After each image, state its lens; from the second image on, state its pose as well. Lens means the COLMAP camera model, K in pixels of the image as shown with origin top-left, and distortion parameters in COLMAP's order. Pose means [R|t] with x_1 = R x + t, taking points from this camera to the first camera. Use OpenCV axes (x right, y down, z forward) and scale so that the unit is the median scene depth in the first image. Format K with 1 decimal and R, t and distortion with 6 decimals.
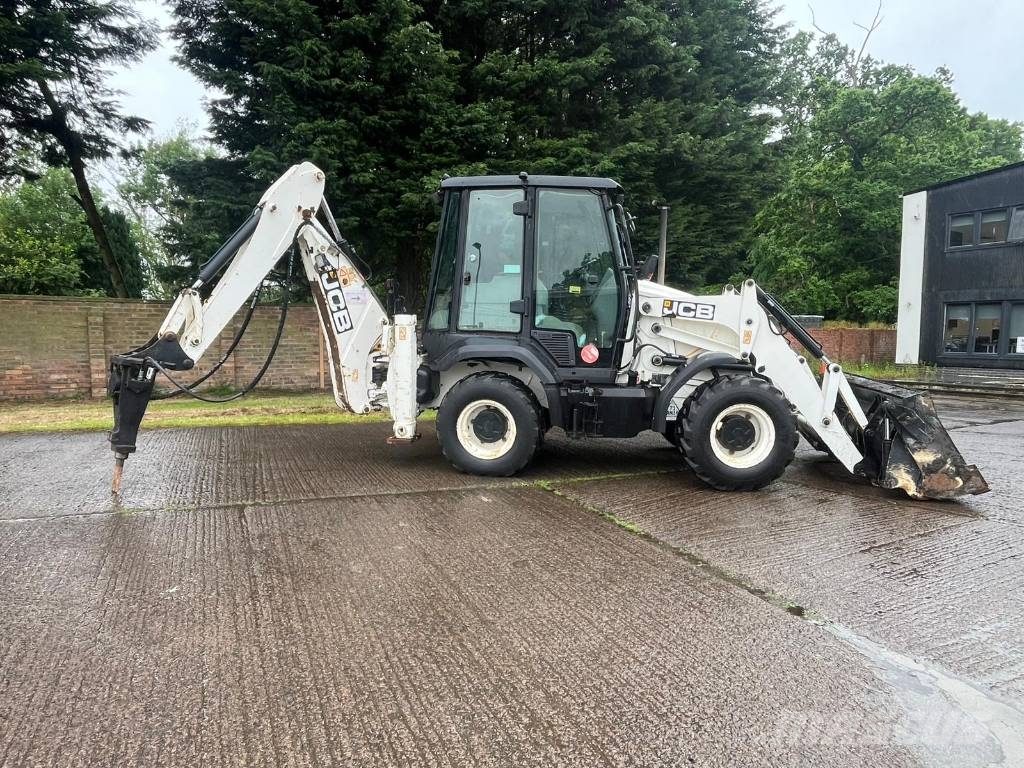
lens RADIAL K [[636.1, 0, 509.9], [0, 636.1, 378.8], [0, 0, 1]] dist [-0.007447, -0.001453]
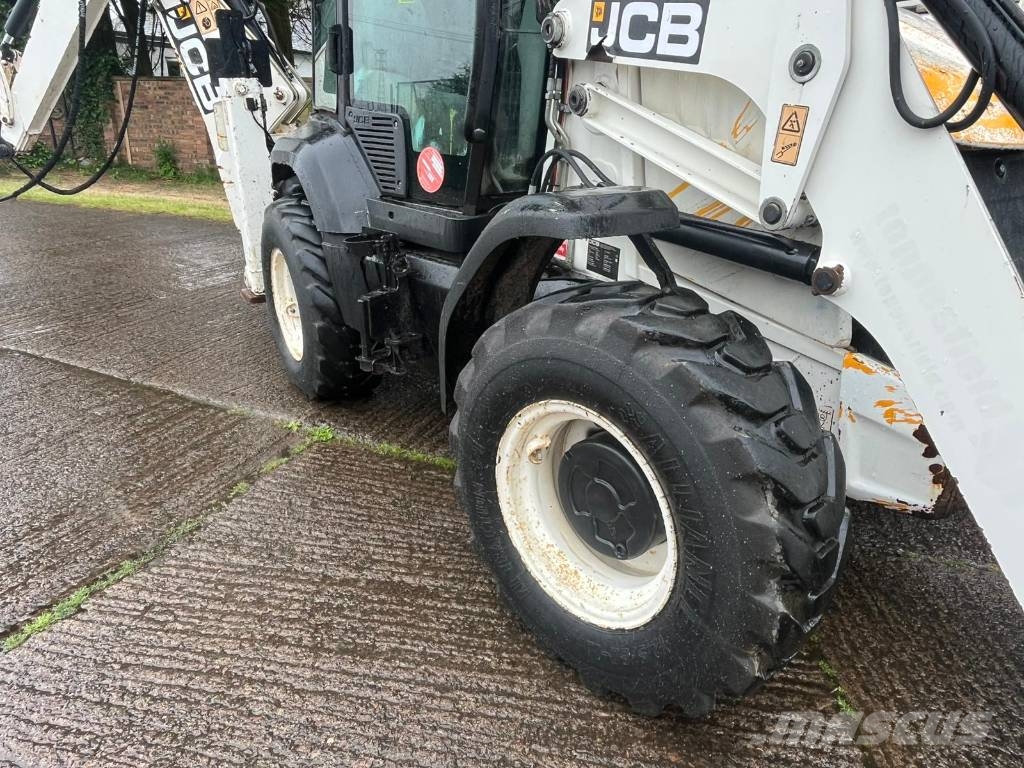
lens RADIAL K [[695.9, 0, 510.0], [0, 695.9, 376.7], [0, 0, 1]] dist [-0.002297, 0.000299]
pose [[0.671084, 0.265609, -0.692169, 0.498933], [-0.070489, 0.952250, 0.297070, -0.048882], [0.738023, -0.150569, 0.657762, 0.734124]]
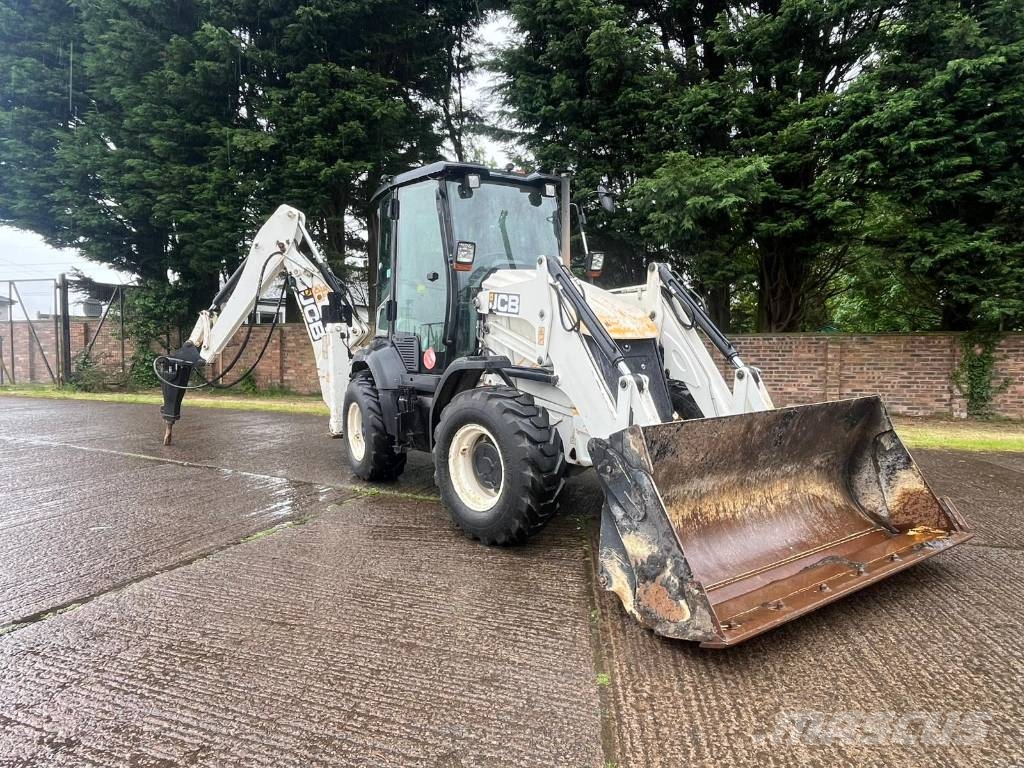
lens RADIAL K [[636.1, 0, 509.9], [0, 636.1, 378.8], [0, 0, 1]] dist [-0.007447, -0.001453]
pose [[0.663807, 0.026566, -0.747432, 0.878935], [-0.050621, 0.998673, -0.009462, -0.008244], [0.746189, 0.044117, 0.664271, 0.491472]]
